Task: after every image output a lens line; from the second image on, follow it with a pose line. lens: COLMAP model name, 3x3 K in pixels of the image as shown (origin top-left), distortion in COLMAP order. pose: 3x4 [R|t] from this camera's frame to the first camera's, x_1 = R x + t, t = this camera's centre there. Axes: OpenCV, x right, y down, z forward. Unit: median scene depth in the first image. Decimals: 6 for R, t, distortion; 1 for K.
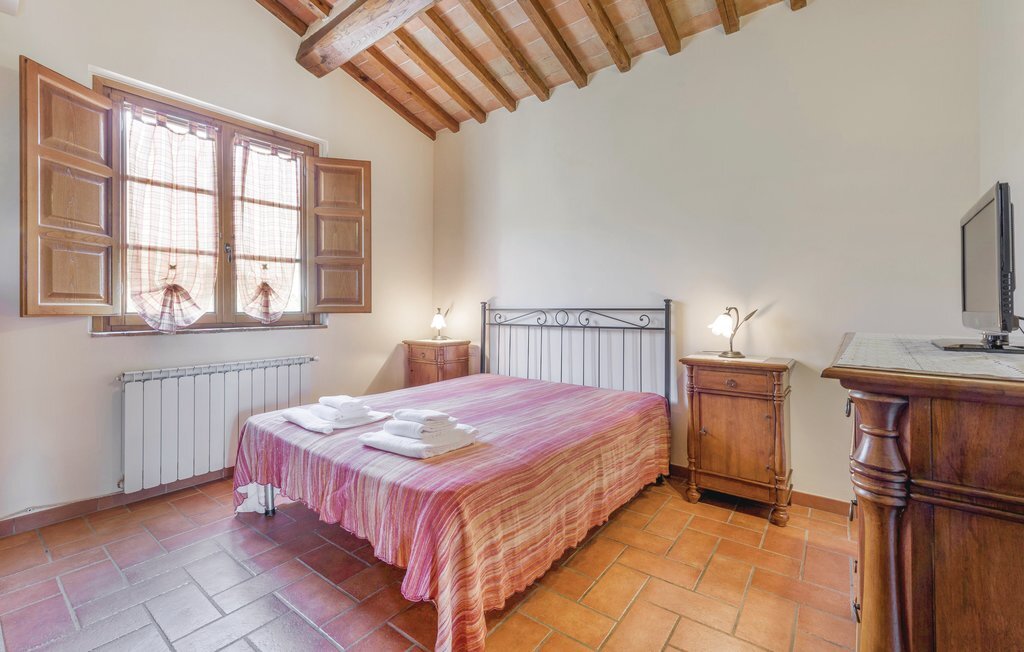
lens RADIAL K [[448.3, 0, 494.0], [0, 448.3, 306.3], [0, 0, 1]] dist [0.009455, -0.000425]
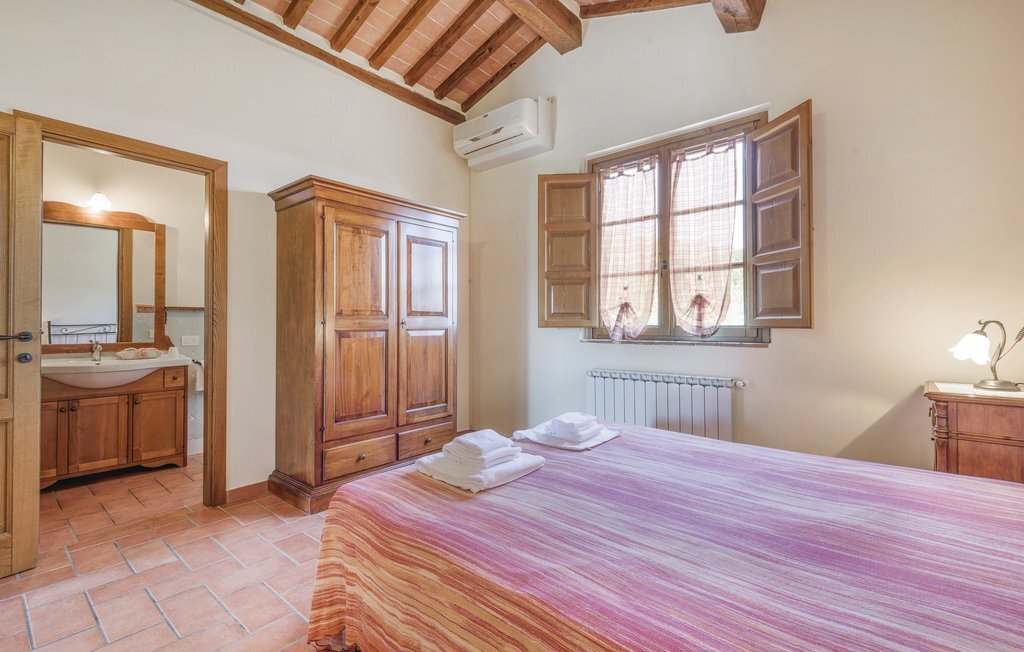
lens RADIAL K [[453.4, 0, 522.1], [0, 453.4, 319.8], [0, 0, 1]] dist [0.014676, 0.000014]
pose [[-0.026361, -0.004387, -0.999643, 0.459812], [0.007972, 0.999958, -0.004599, 0.001491], [0.999621, -0.008090, -0.026325, 0.669080]]
